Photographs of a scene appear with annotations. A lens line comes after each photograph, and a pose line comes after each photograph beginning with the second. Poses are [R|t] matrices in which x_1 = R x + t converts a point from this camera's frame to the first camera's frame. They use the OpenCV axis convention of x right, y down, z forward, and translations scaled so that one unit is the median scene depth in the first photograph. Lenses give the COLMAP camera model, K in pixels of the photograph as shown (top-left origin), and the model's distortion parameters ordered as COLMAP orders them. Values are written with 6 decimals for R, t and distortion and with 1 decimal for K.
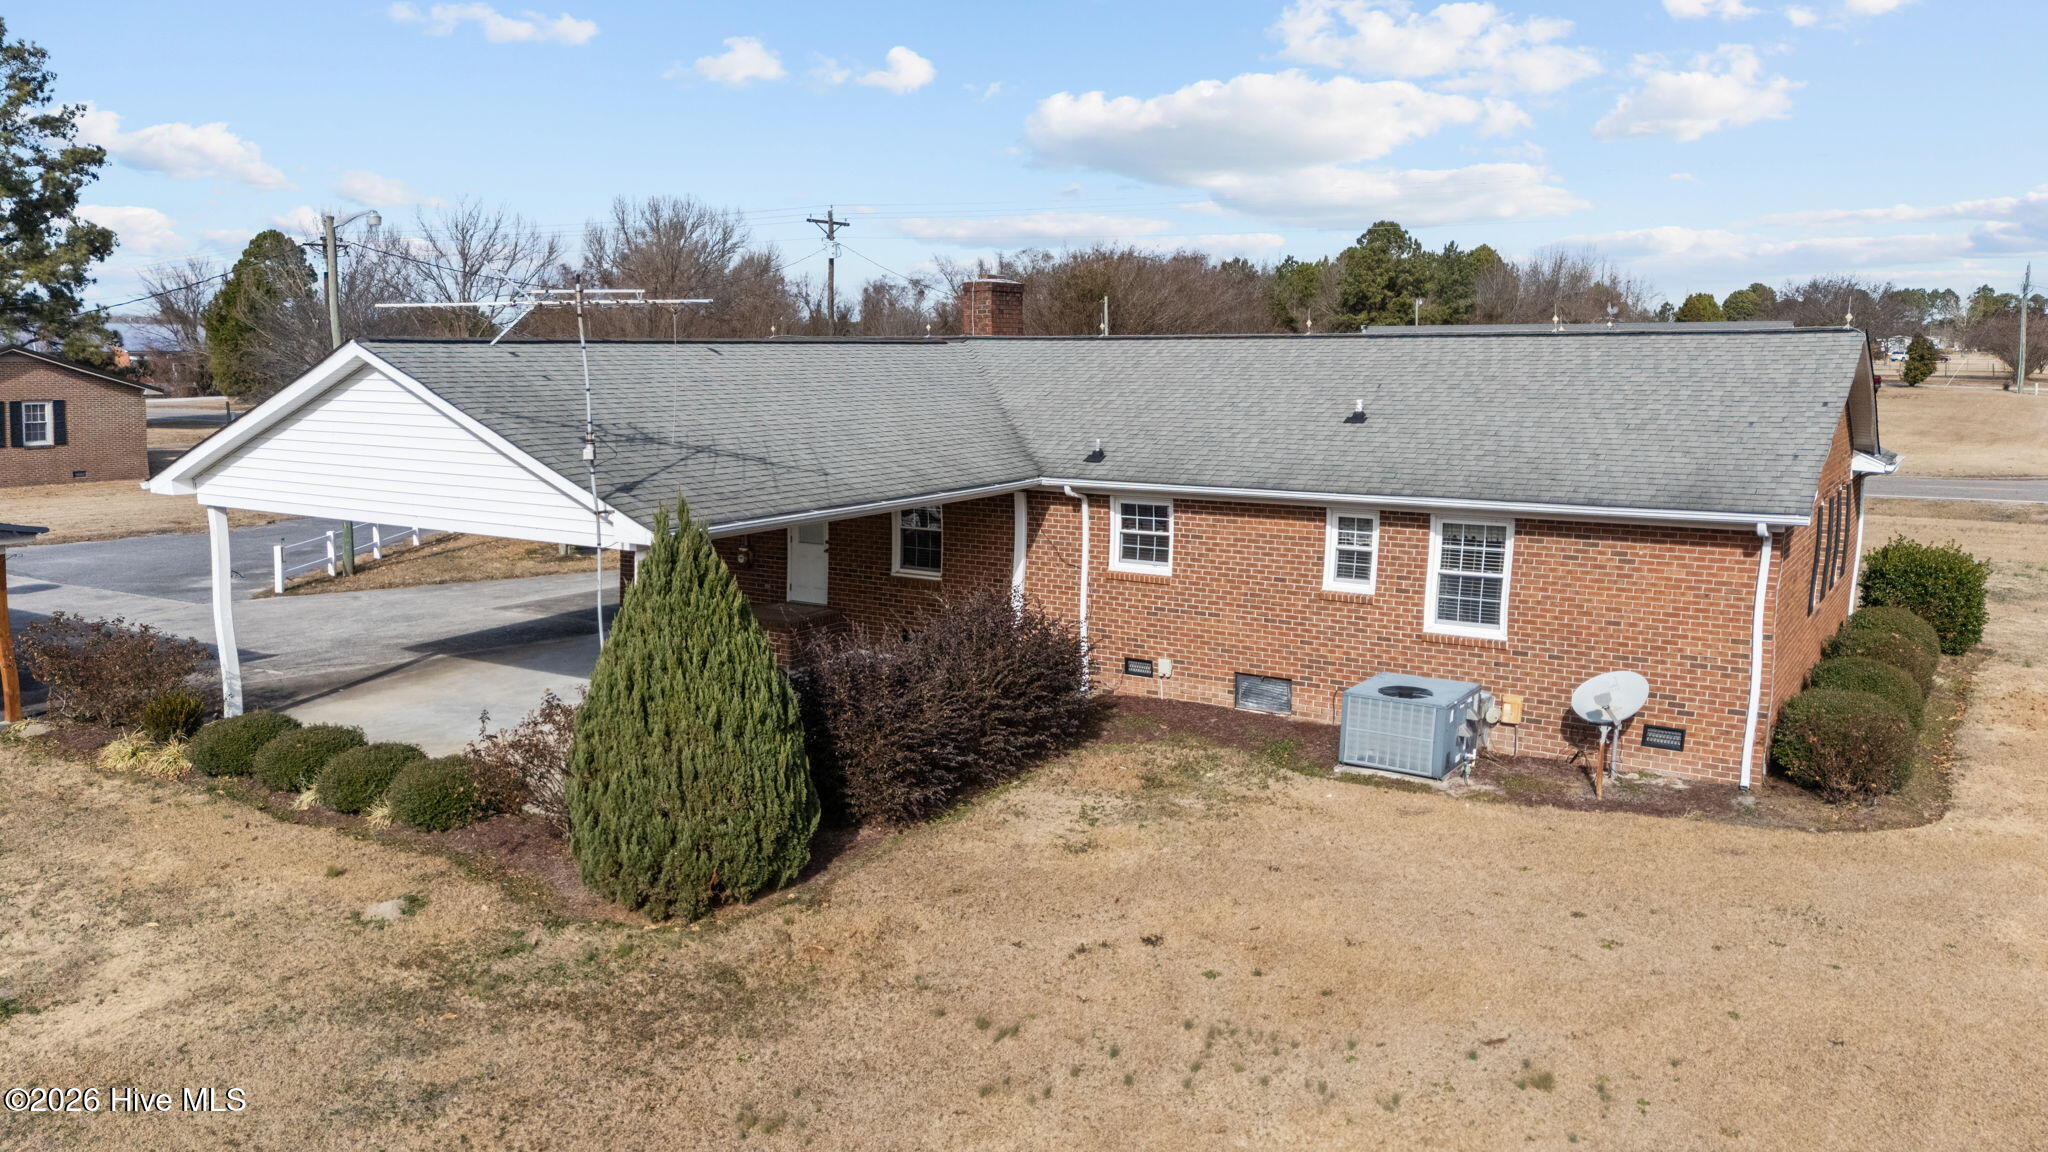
lens RADIAL K [[1499.3, 0, 1024.0], [0, 1499.3, 576.0], [0, 0, 1]] dist [0.087940, -0.093745]
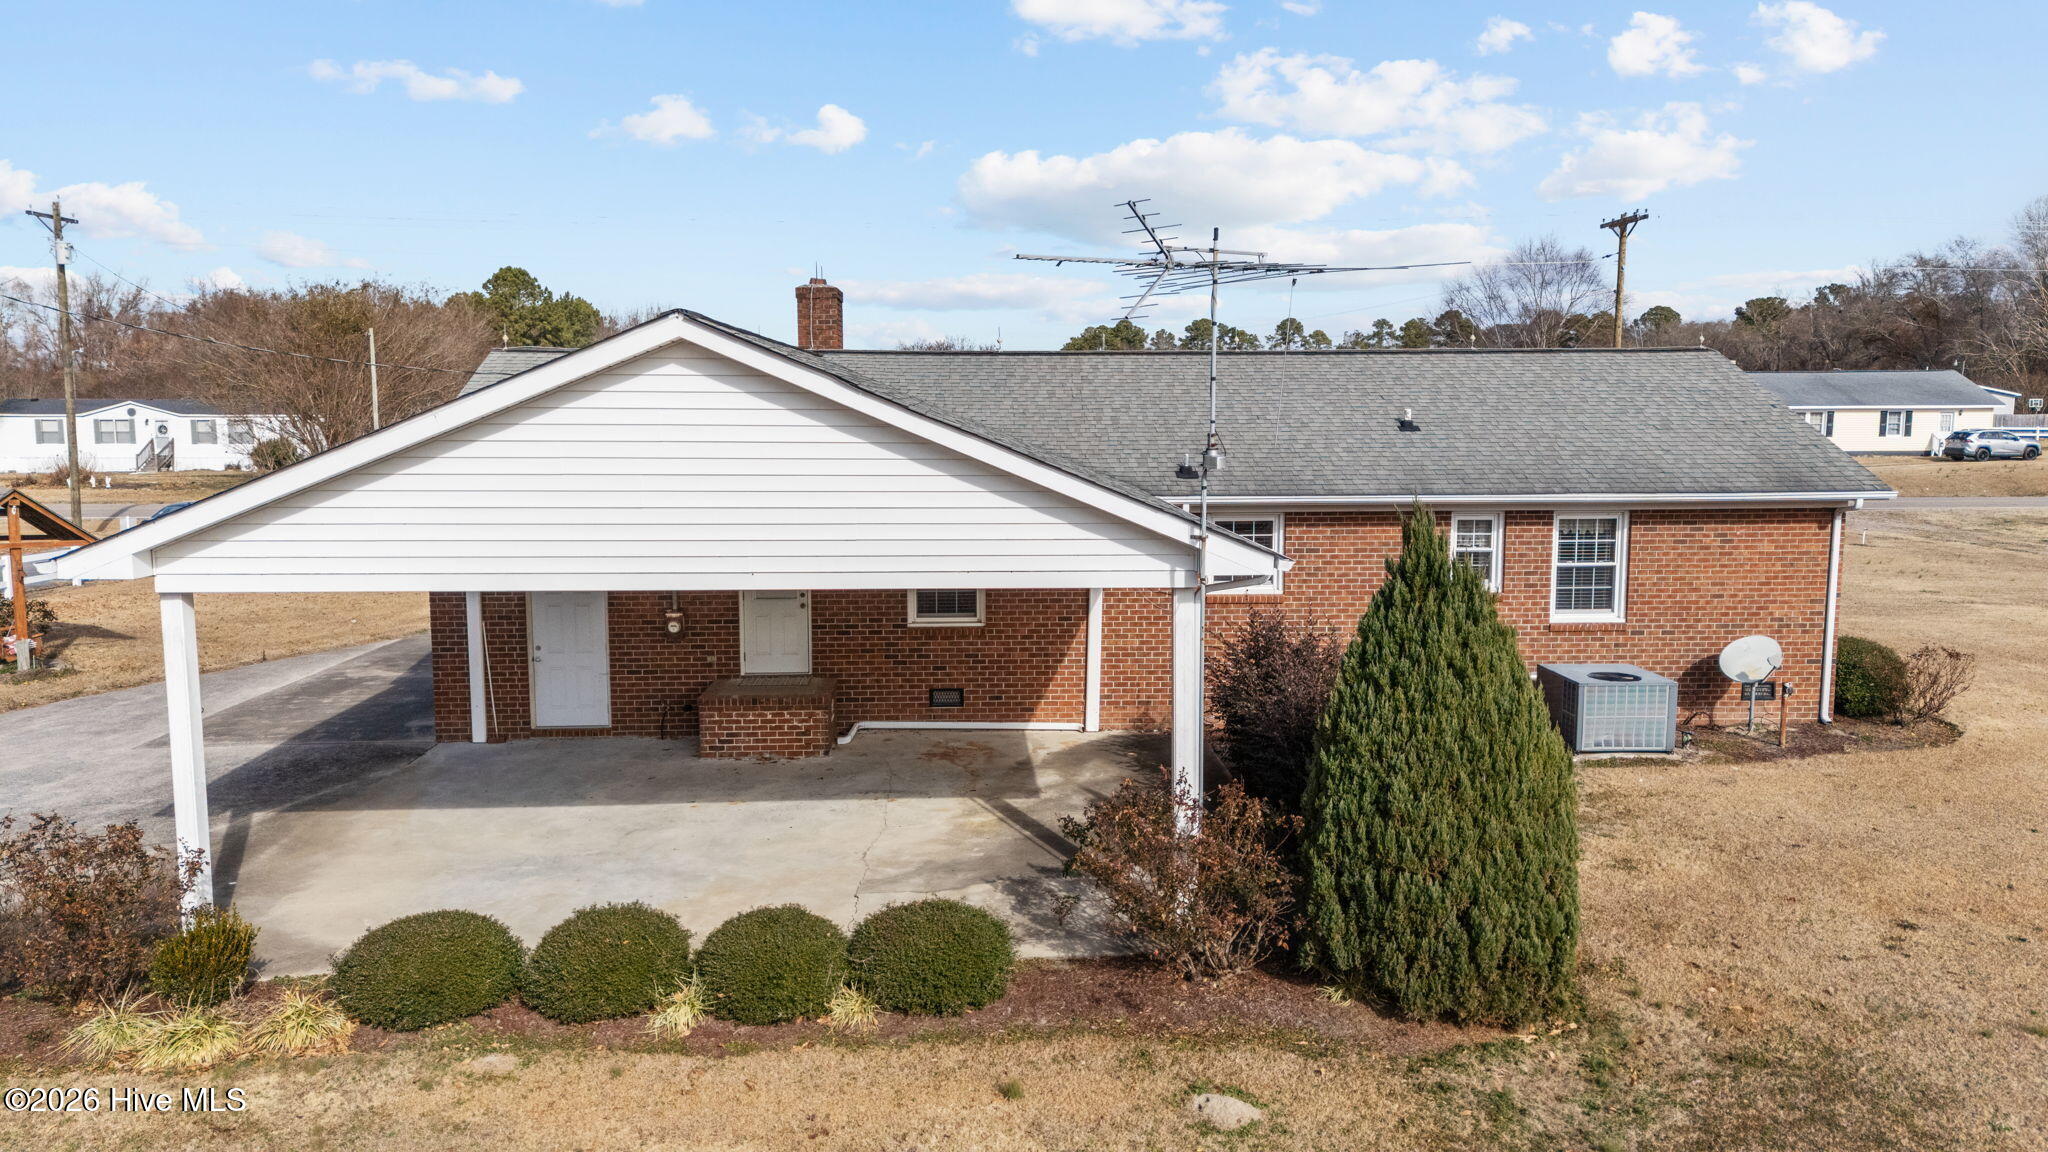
lens RADIAL K [[1499.3, 0, 1024.0], [0, 1499.3, 576.0], [0, 0, 1]] dist [0.087940, -0.093745]
pose [[0.809150, -0.068341, 0.583614, -0.666473], [0.089697, 0.995939, -0.007736, -0.020886], [-0.580715, 0.058608, 0.811995, 0.357337]]
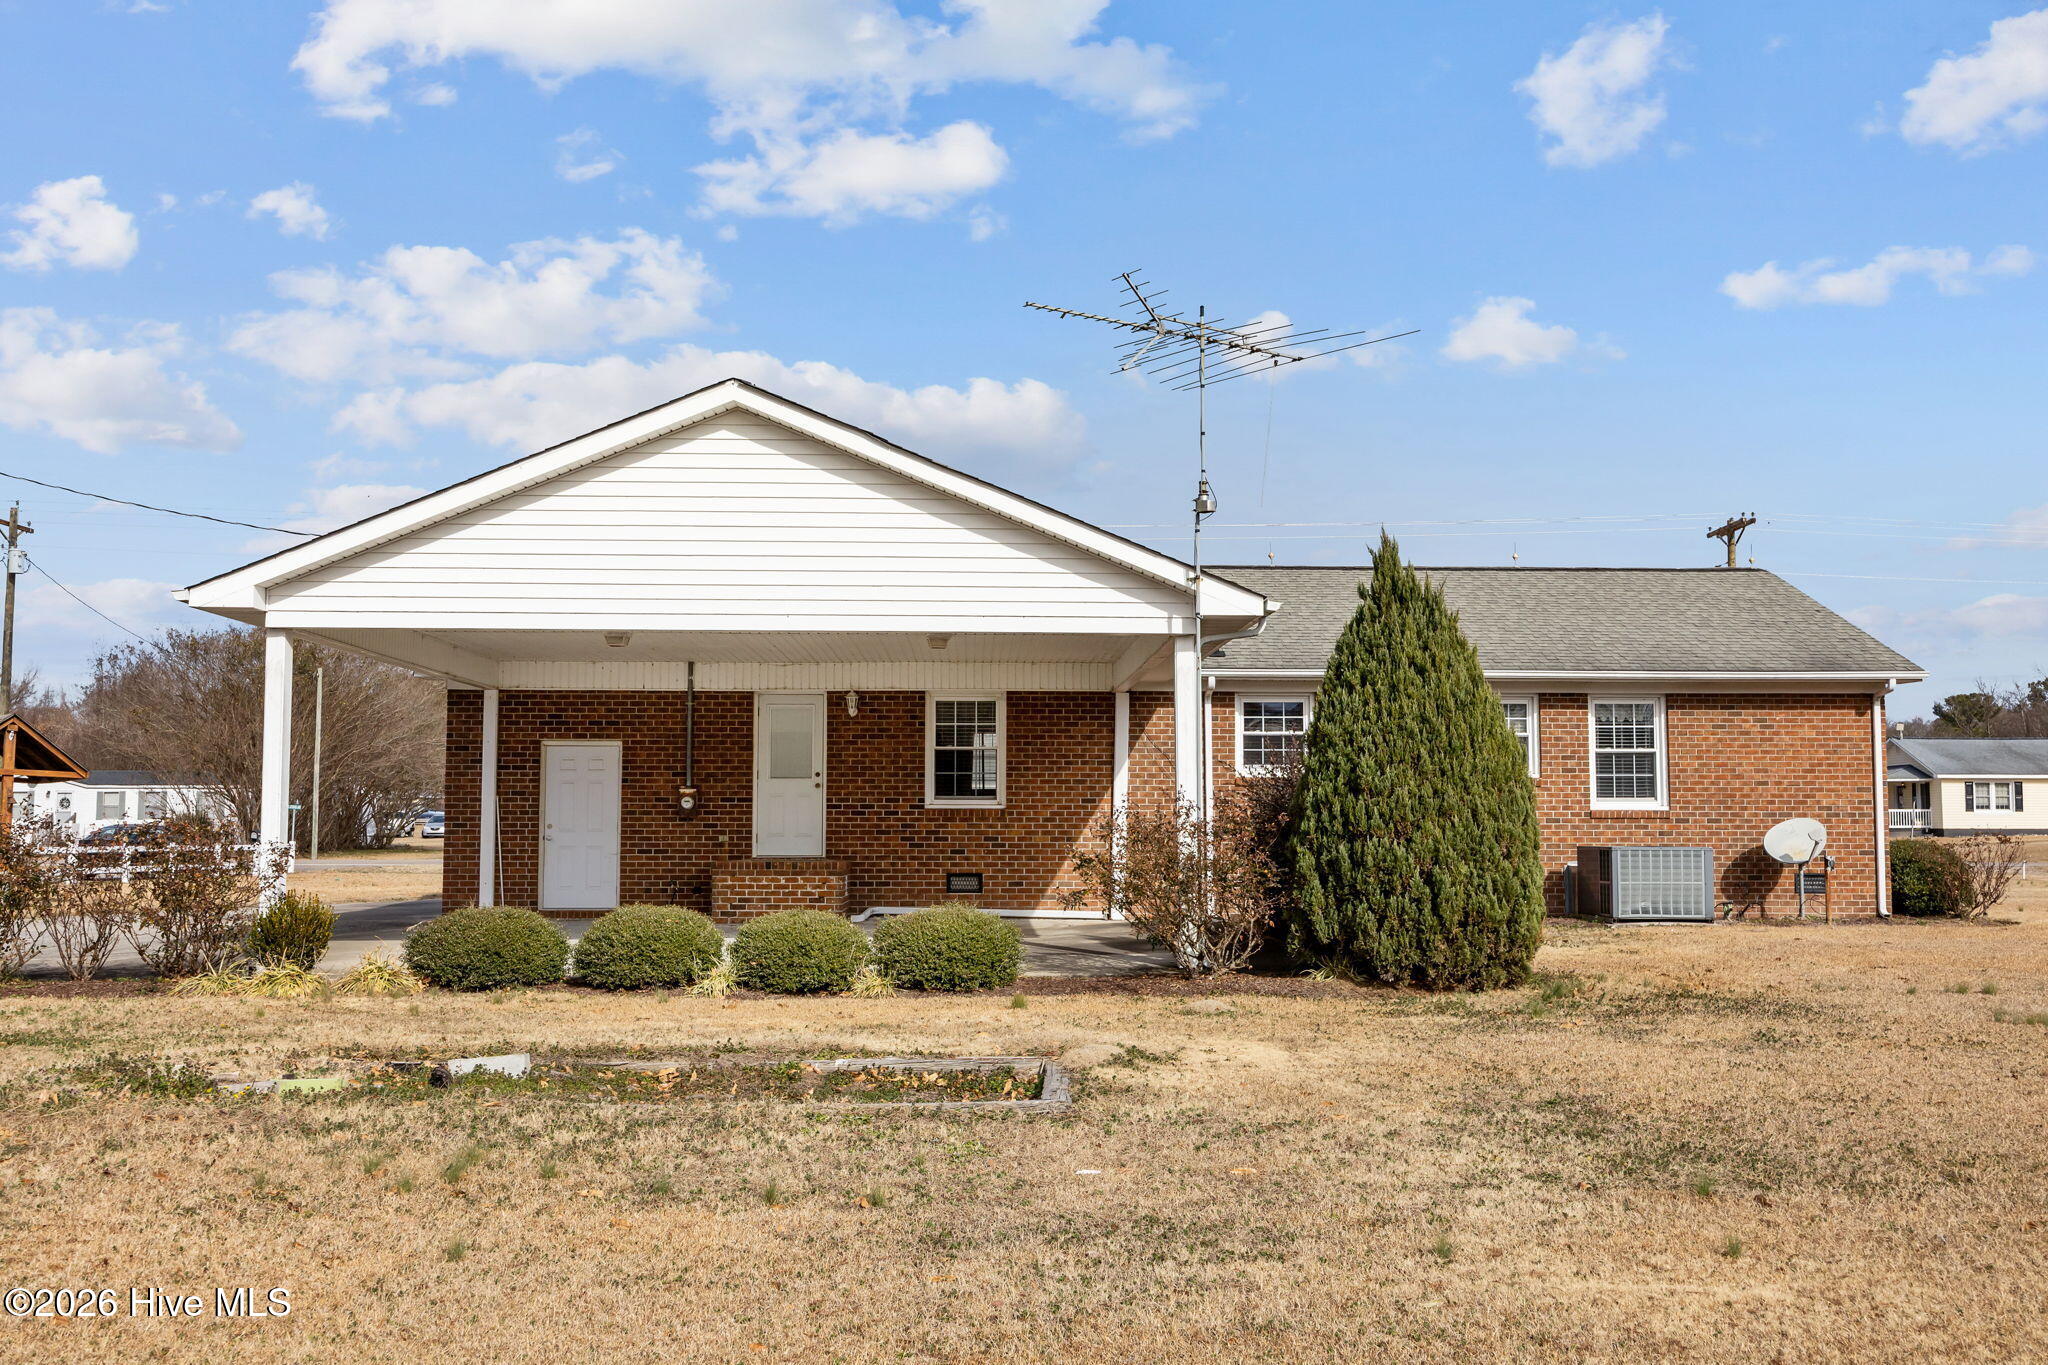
lens RADIAL K [[1888.0, 0, 1024.0], [0, 1888.0, 682.5], [0, 0, 1]] dist [0.004842, -0.015057]
pose [[0.823025, 0.047386, 0.566025, -0.796966], [0.083702, 0.975517, -0.203373, 0.185327], [-0.561804, 0.214758, 0.798909, 0.178936]]
